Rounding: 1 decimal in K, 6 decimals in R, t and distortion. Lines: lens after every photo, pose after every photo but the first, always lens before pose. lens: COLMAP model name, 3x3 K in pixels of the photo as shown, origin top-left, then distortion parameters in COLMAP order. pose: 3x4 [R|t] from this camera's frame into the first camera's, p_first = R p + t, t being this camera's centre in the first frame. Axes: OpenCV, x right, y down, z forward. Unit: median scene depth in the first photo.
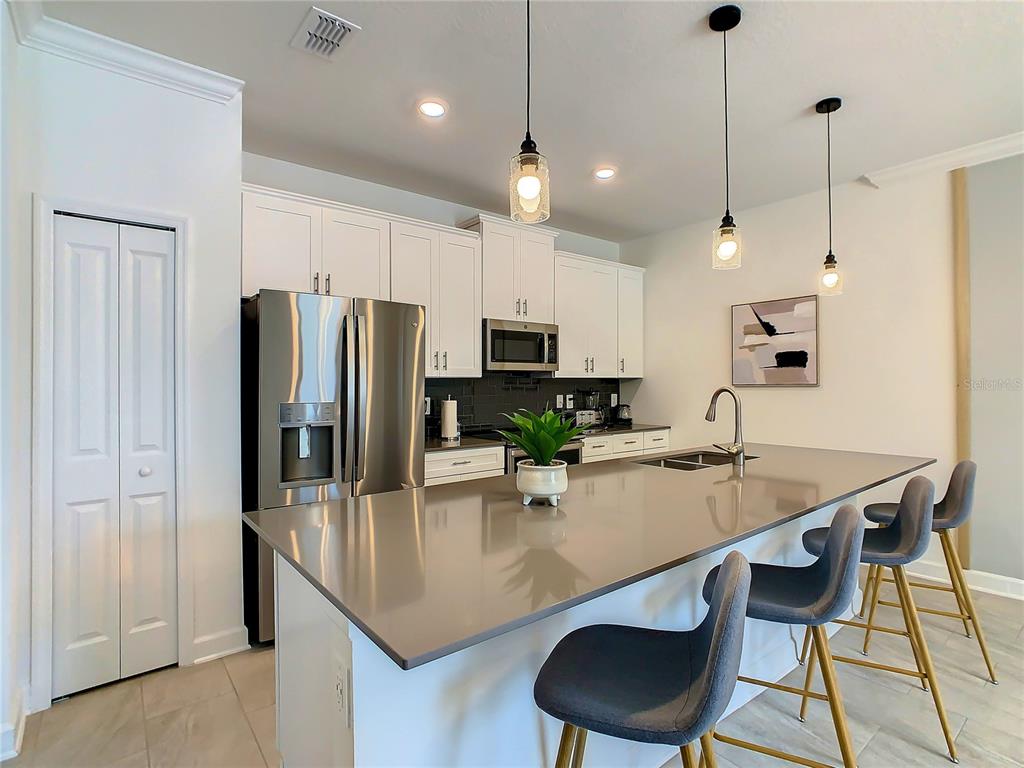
lens RADIAL K [[505.0, 0, 511.1], [0, 505.0, 376.2], [0, 0, 1]] dist [0.002219, 0.002061]
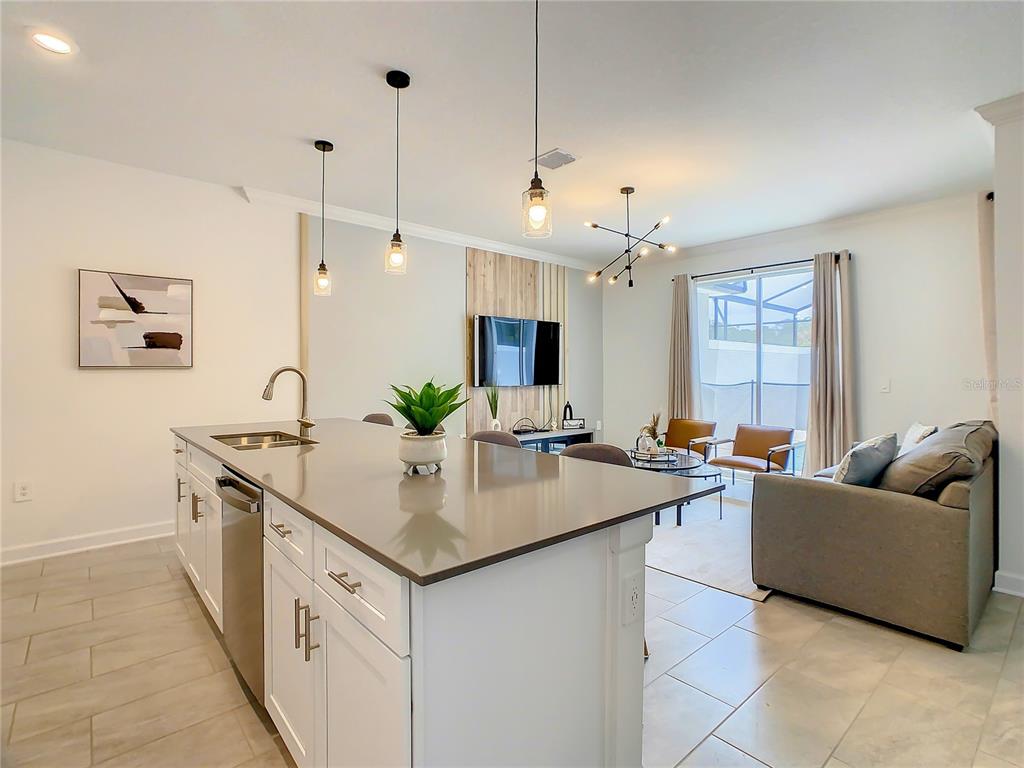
lens RADIAL K [[505.0, 0, 505.1], [0, 505.0, 370.0], [0, 0, 1]] dist [0.002219, 0.002061]
pose [[-0.019459, 0.005801, 0.999794, -0.414029], [-0.016089, 0.999852, -0.006114, 0.017290], [-0.999681, -0.016205, -0.019363, 0.361518]]
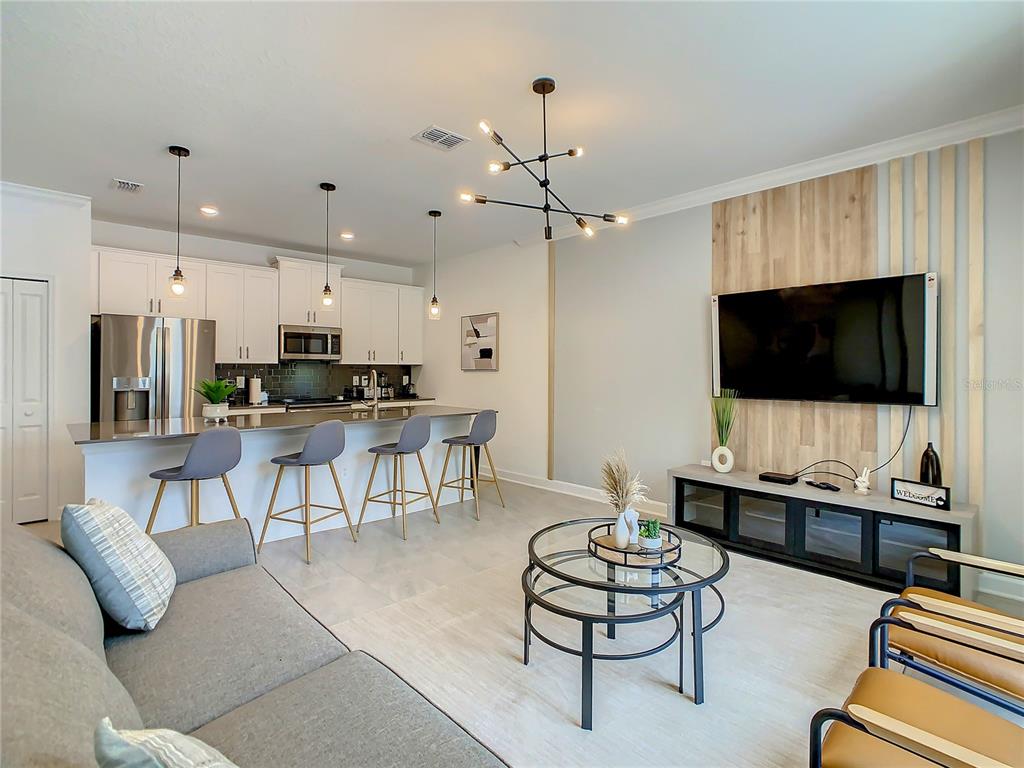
lens RADIAL K [[505.0, 0, 499.0], [0, 505.0, 362.7], [0, 0, 1]] dist [0.002219, 0.002061]
pose [[0.997901, 0.008891, 0.064148, 0.488973], [-0.008969, 0.999959, 0.000921, -0.006788], [-0.064138, -0.001494, 0.997940, -0.536678]]
